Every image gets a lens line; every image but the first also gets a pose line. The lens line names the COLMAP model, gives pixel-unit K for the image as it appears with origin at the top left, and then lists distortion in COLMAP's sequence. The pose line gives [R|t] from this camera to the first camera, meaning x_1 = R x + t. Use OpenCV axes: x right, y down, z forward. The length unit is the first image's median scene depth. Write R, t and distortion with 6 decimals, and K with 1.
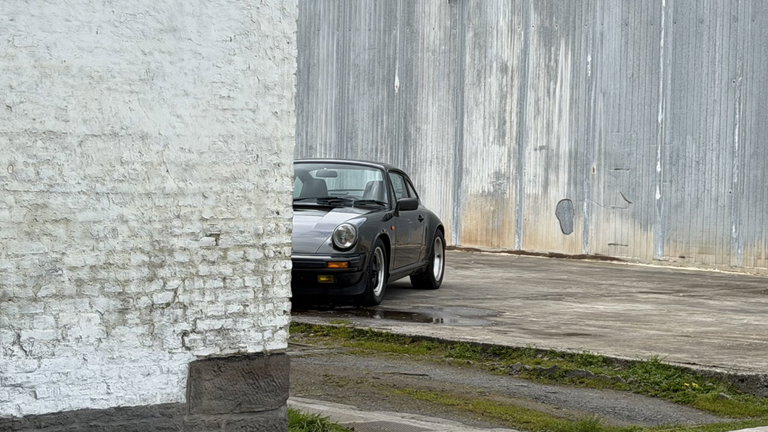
lens RADIAL K [[2098.1, 0, 385.0], [0, 2098.1, 218.9], [0, 0, 1]] dist [0.048308, 0.000000]
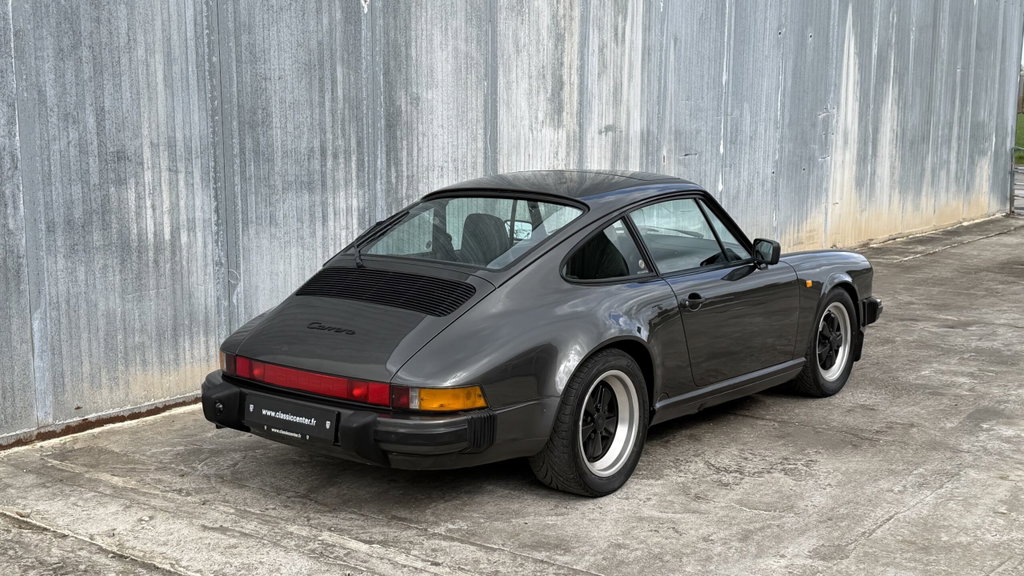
lens RADIAL K [[1242.8, 0, 501.8], [0, 1242.8, 303.2], [0, 0, 1]] dist [0.120346, 0.000000]
pose [[-0.160800, -0.173262, 0.971660, -0.388875], [0.038076, 0.982649, 0.181522, -0.071474], [-0.986252, 0.066186, -0.151413, 1.534249]]
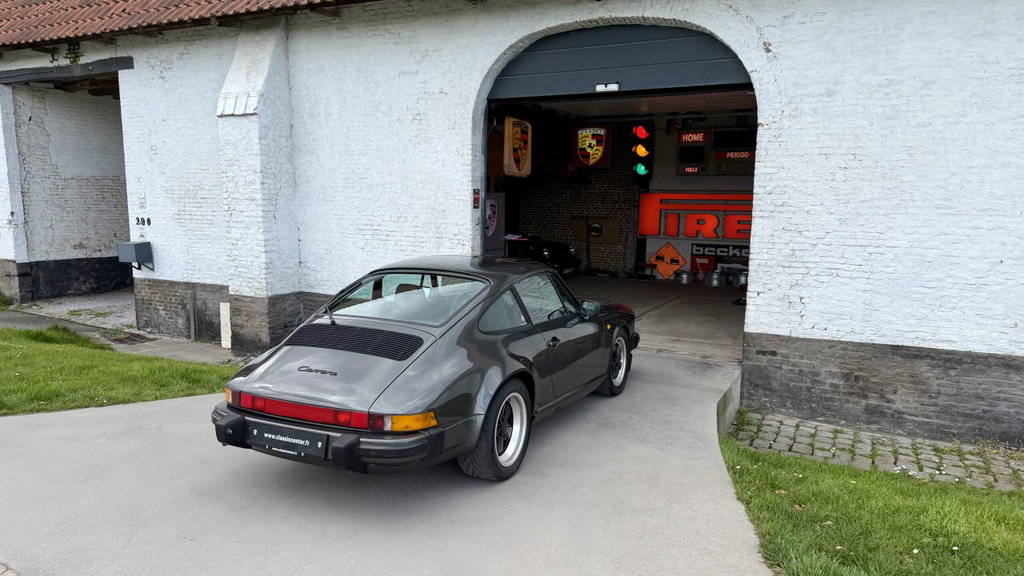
lens RADIAL K [[705.4, 0, 516.7], [0, 705.4, 283.6], [0, 0, 1]] dist [0.053041, -0.086554]
pose [[-0.380660, -0.115921, 0.917420, -0.336594], [0.009272, 0.991583, 0.129138, -0.070909], [-0.924668, 0.057664, -0.376382, 1.552409]]
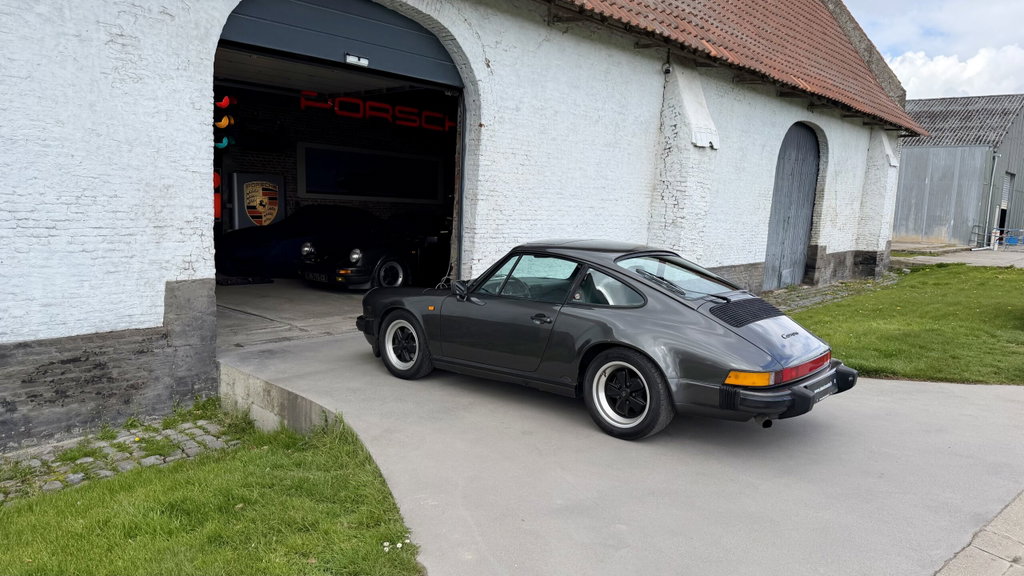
lens RADIAL K [[705.4, 0, 512.0], [0, 705.4, 297.6], [0, 0, 1]] dist [0.053041, -0.086554]
pose [[-0.991241, -0.023927, -0.129883, -0.004016], [-0.045271, 0.985426, 0.163970, -0.069694], [0.124067, 0.168413, -0.977877, 1.758288]]
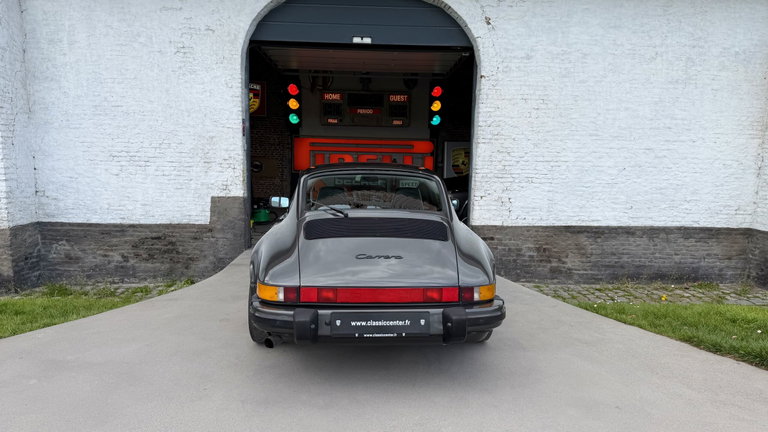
lens RADIAL K [[529.1, 0, 382.3], [0, 529.1, 218.4], [0, 0, 1]] dist [0.053041, -0.086554]
pose [[-0.786964, -0.081448, 0.611599, -0.226344], [-0.002034, 0.991586, 0.129434, -0.051397], [-0.616995, 0.100616, -0.780508, 1.649110]]
